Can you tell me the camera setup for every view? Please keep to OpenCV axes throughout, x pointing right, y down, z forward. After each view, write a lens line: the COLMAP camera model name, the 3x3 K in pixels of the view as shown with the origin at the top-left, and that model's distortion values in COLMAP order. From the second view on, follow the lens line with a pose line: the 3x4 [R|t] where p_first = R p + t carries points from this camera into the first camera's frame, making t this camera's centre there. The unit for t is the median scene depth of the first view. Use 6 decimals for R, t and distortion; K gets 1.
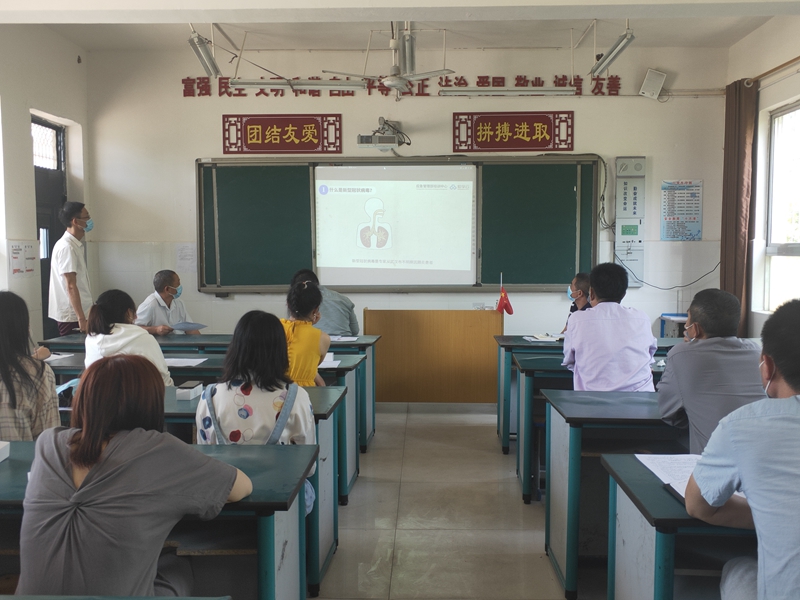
lens RADIAL K [[615.2, 0, 397.7], [0, 615.2, 301.4], [0, 0, 1]] dist [0.005274, -0.009714]
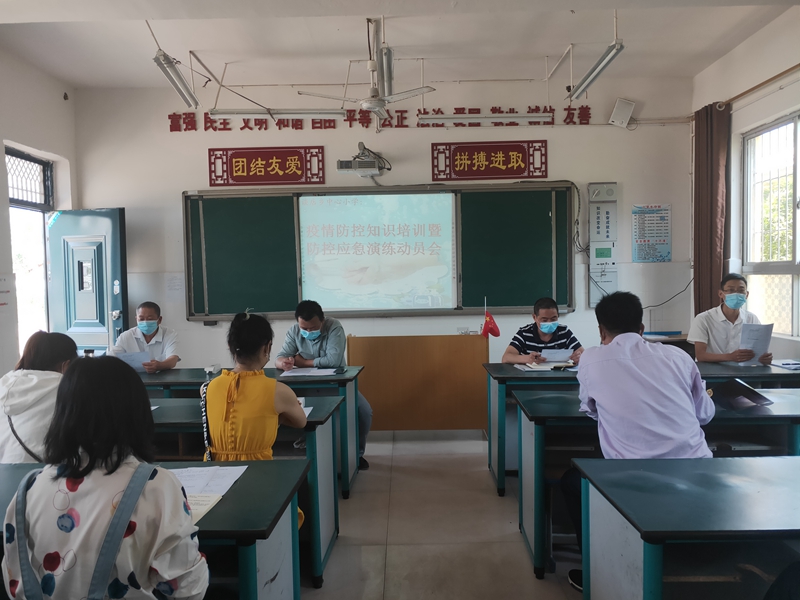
lens RADIAL K [[323.4, 0, 403.0], [0, 323.4, 296.3], [0, 0, 1]] dist [-0.008410, 0.000018]
pose [[0.998937, -0.021658, 0.040702, 0.014261], [0.022713, 0.999413, -0.025638, -0.035814], [-0.040123, 0.026536, 0.998842, 0.468659]]
